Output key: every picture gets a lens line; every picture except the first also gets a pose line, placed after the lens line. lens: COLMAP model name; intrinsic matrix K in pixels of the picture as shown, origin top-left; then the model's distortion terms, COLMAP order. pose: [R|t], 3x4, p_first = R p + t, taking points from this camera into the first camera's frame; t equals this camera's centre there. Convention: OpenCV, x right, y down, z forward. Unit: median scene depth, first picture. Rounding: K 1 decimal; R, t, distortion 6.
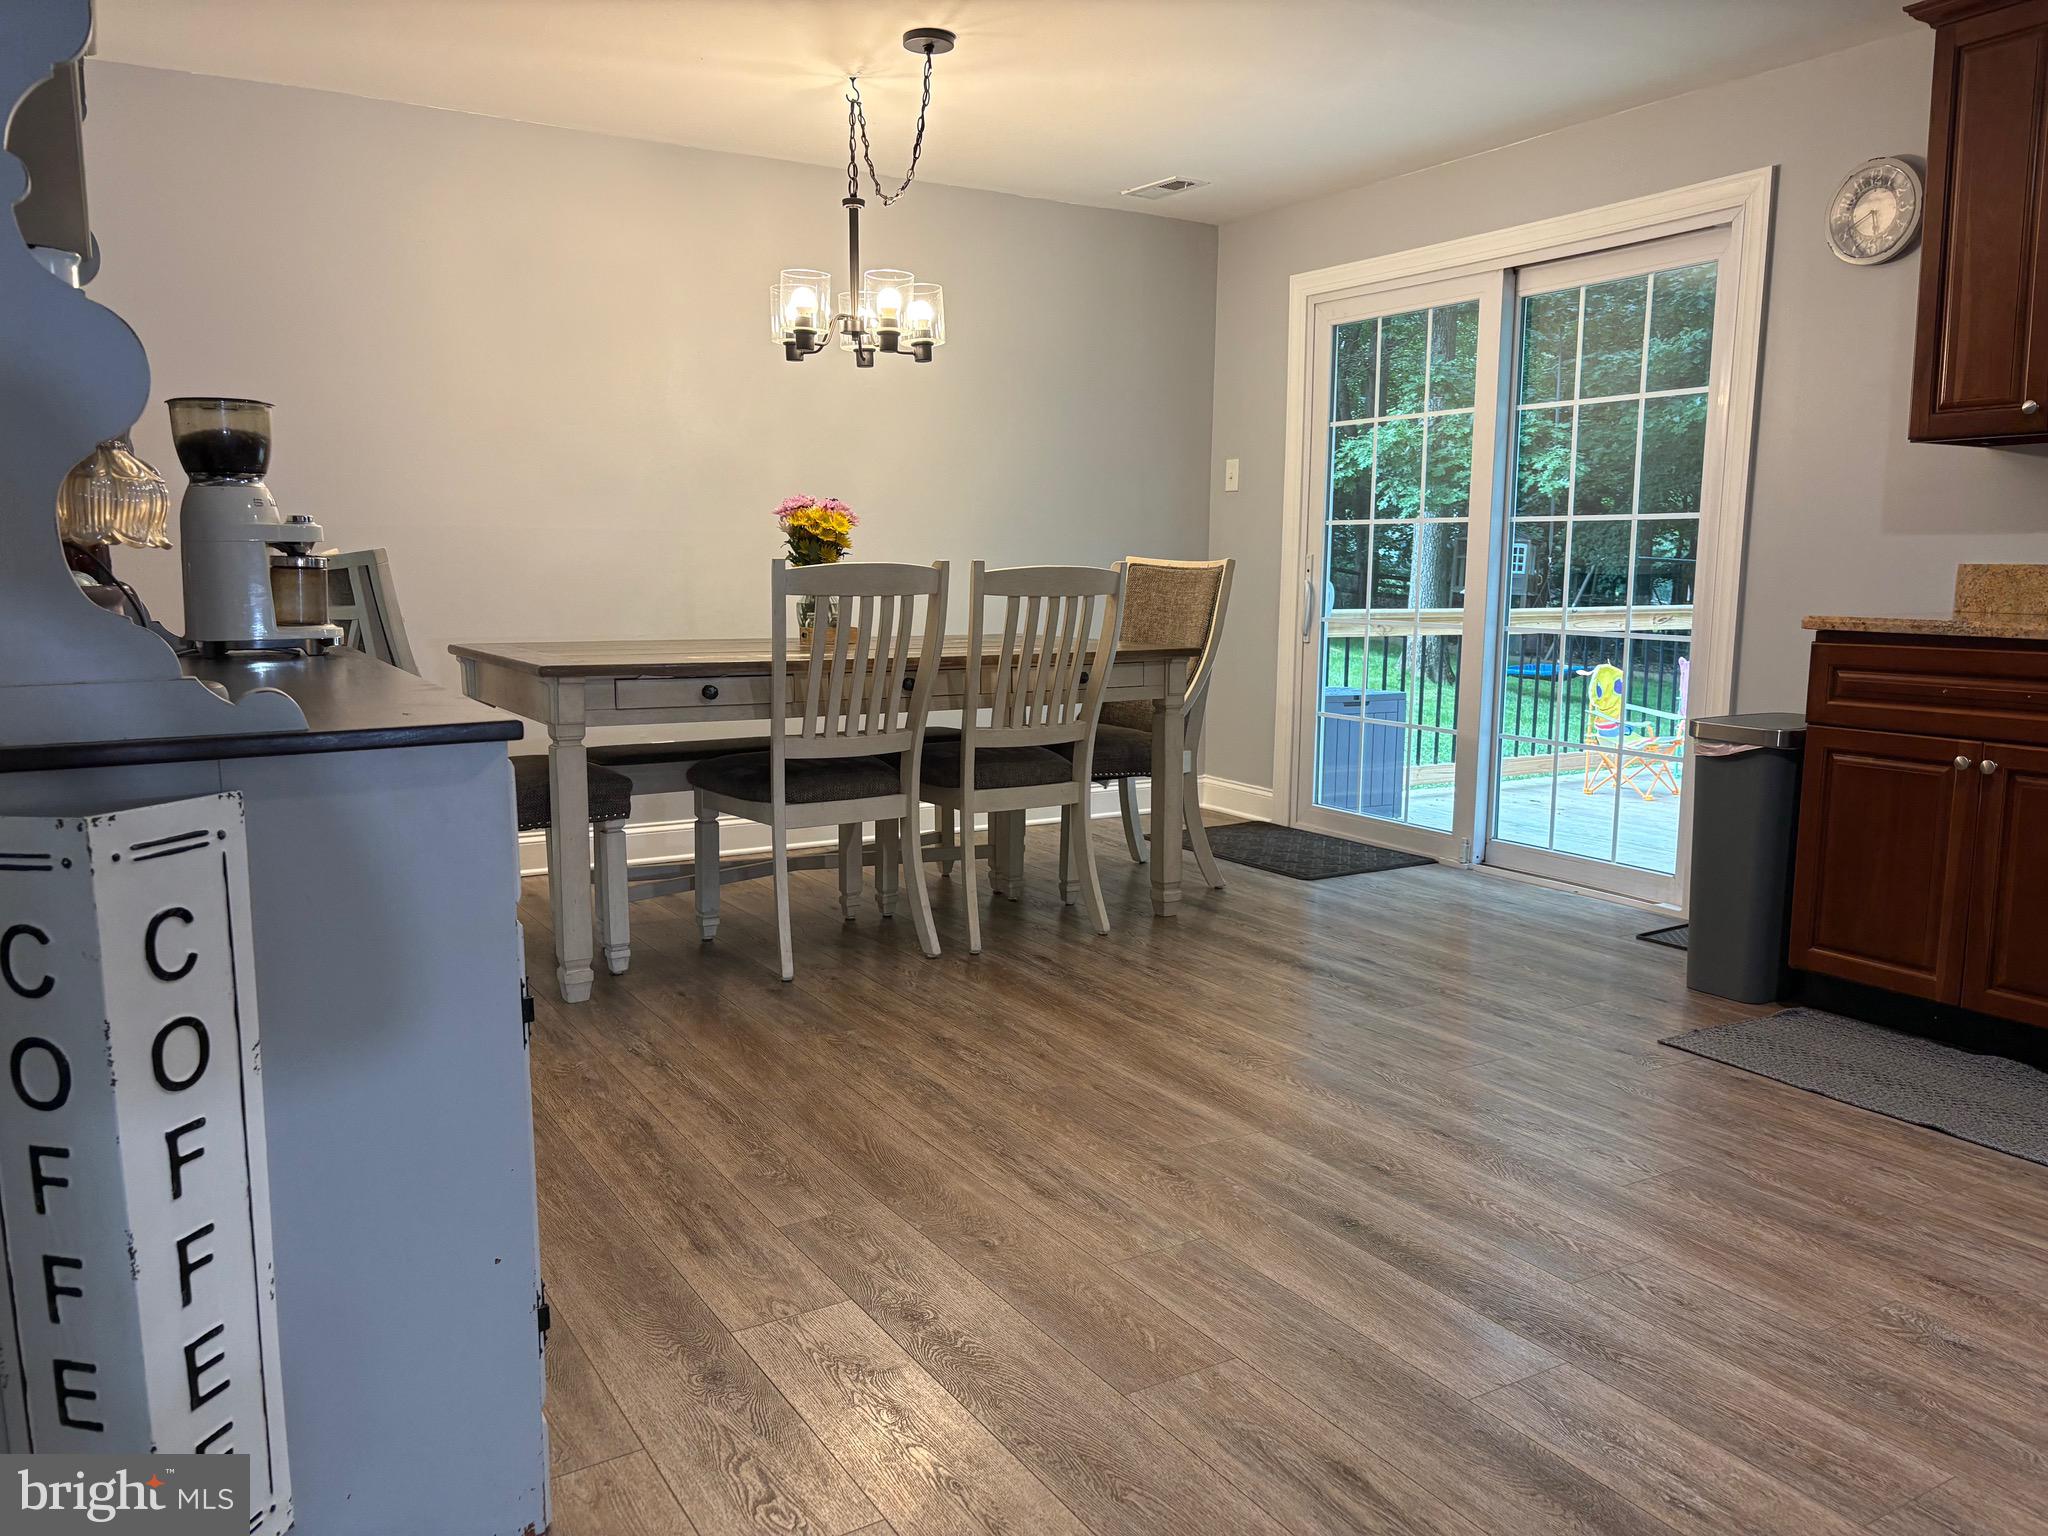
lens RADIAL K [[1547.4, 0, 1036.8], [0, 1547.4, 771.4], [0, 0, 1]] dist [0.052206, -0.055618]
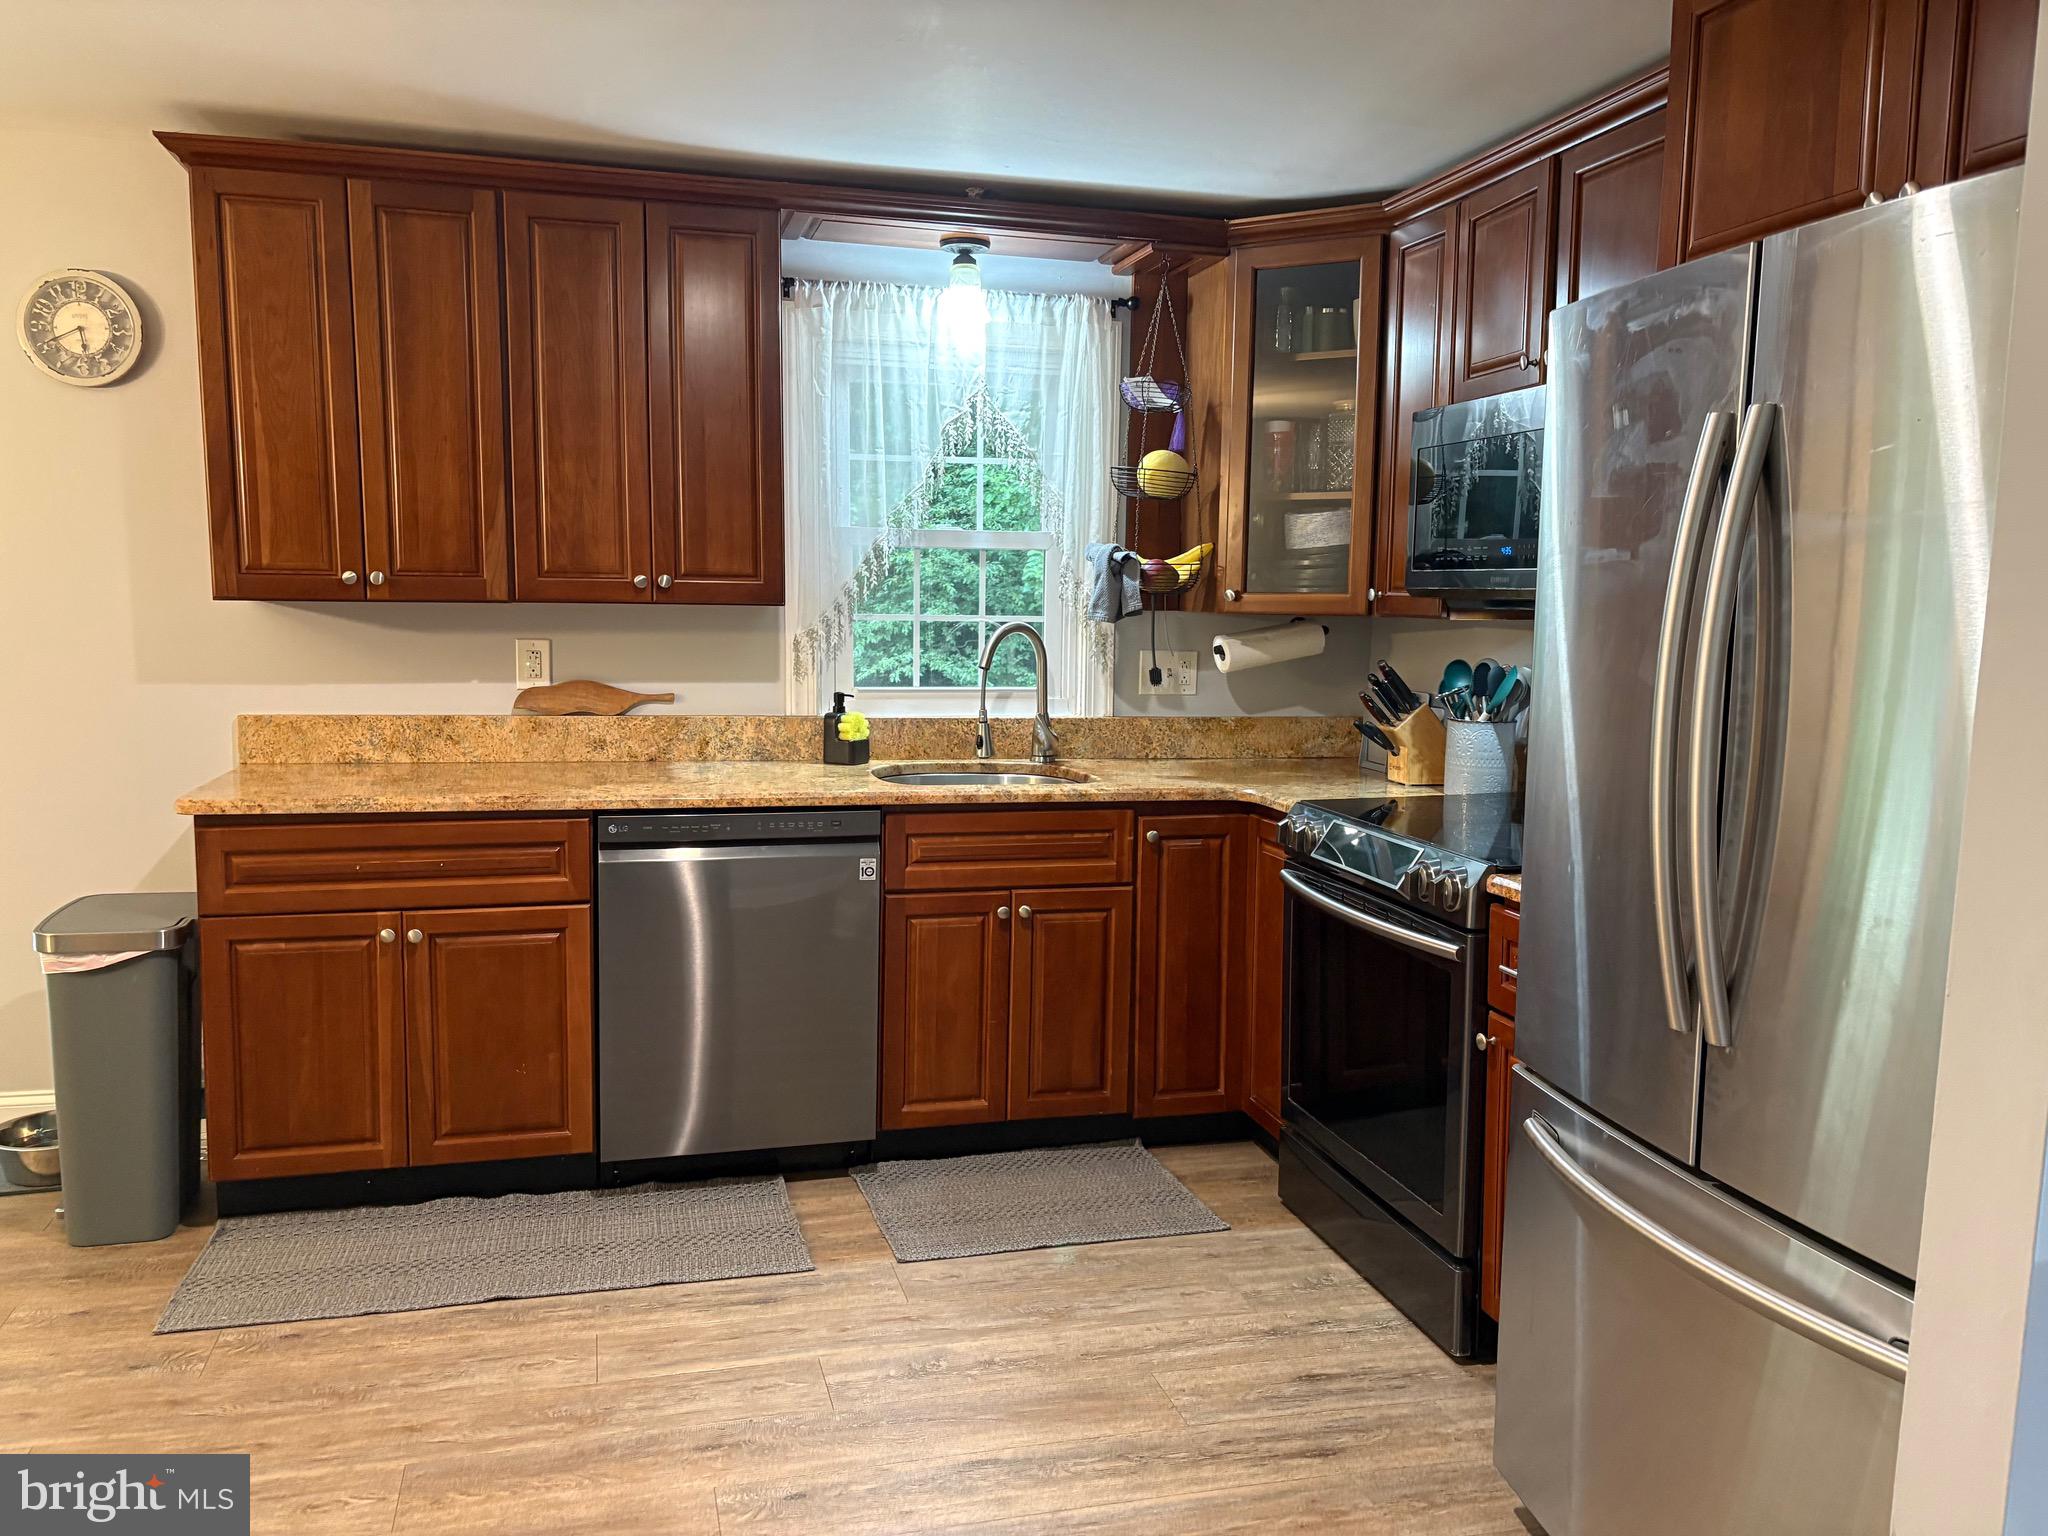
lens RADIAL K [[1547.4, 0, 1014.6], [0, 1547.4, 772.2], [0, 0, 1]] dist [0.052206, -0.055618]
pose [[0.271261, -0.117654, 0.955288, -0.257670], [0.110045, 0.989784, 0.090654, -0.158817], [-0.956194, 0.080534, 0.281437, 0.317399]]
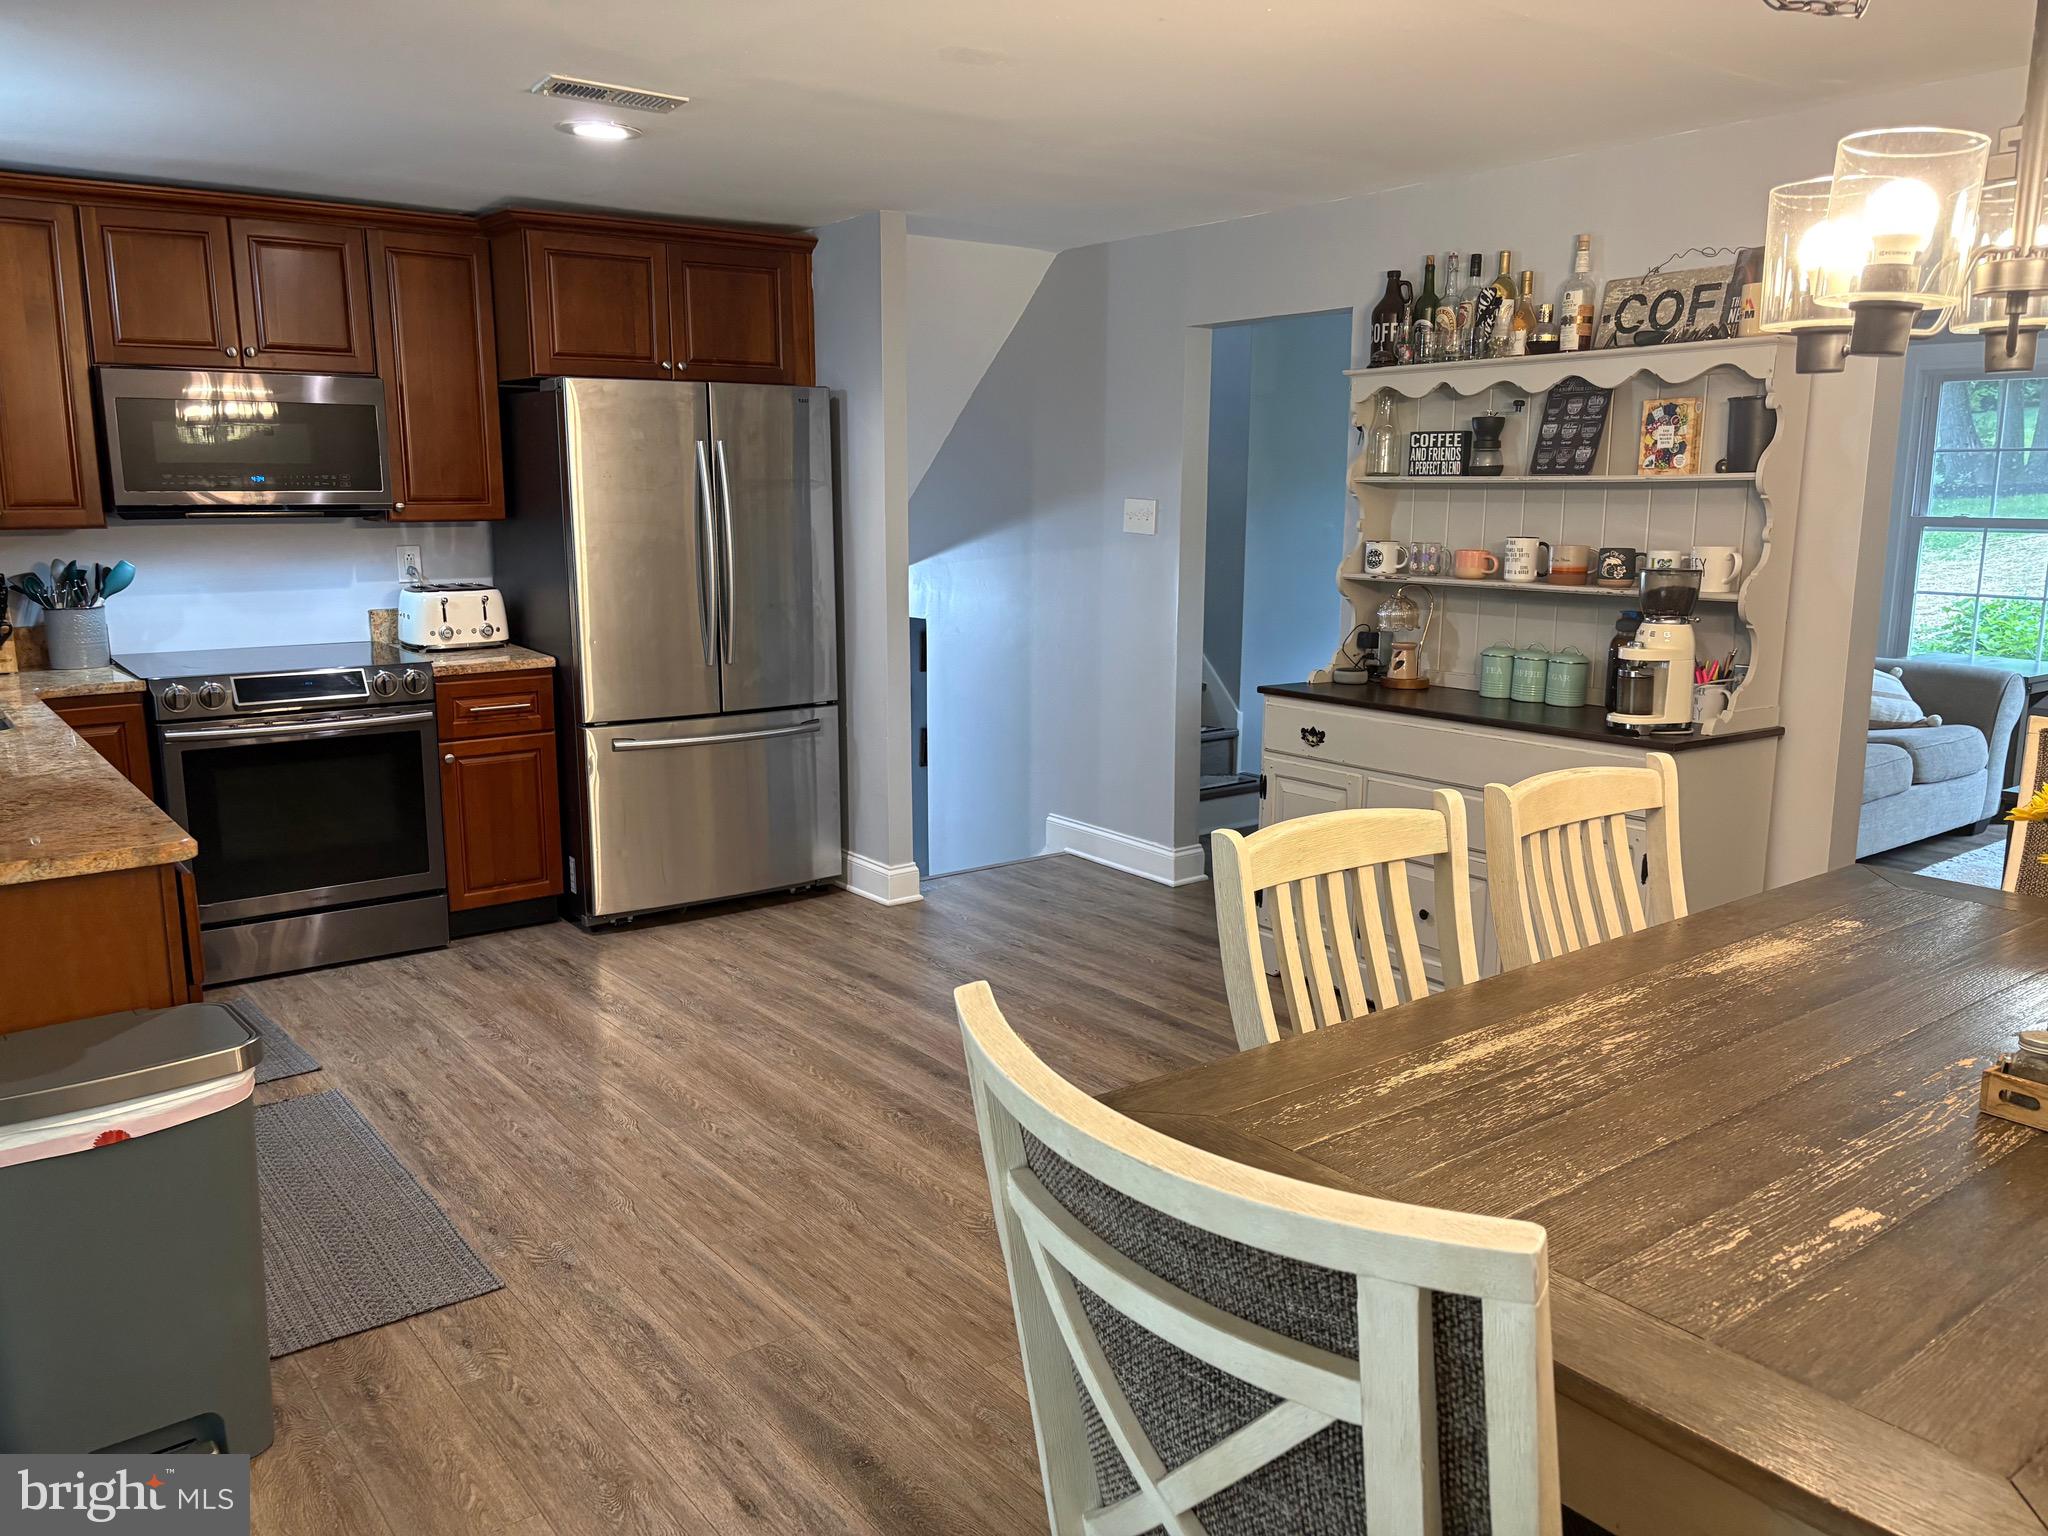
lens RADIAL K [[1547.4, 0, 1052.6], [0, 1547.4, 781.5], [0, 0, 1]] dist [0.052206, -0.055618]
pose [[-0.992342, 0.018175, -0.122174, 0.212803], [-0.021938, 0.947455, 0.319136, -0.389146], [0.121554, 0.319372, -0.939801, 1.858429]]
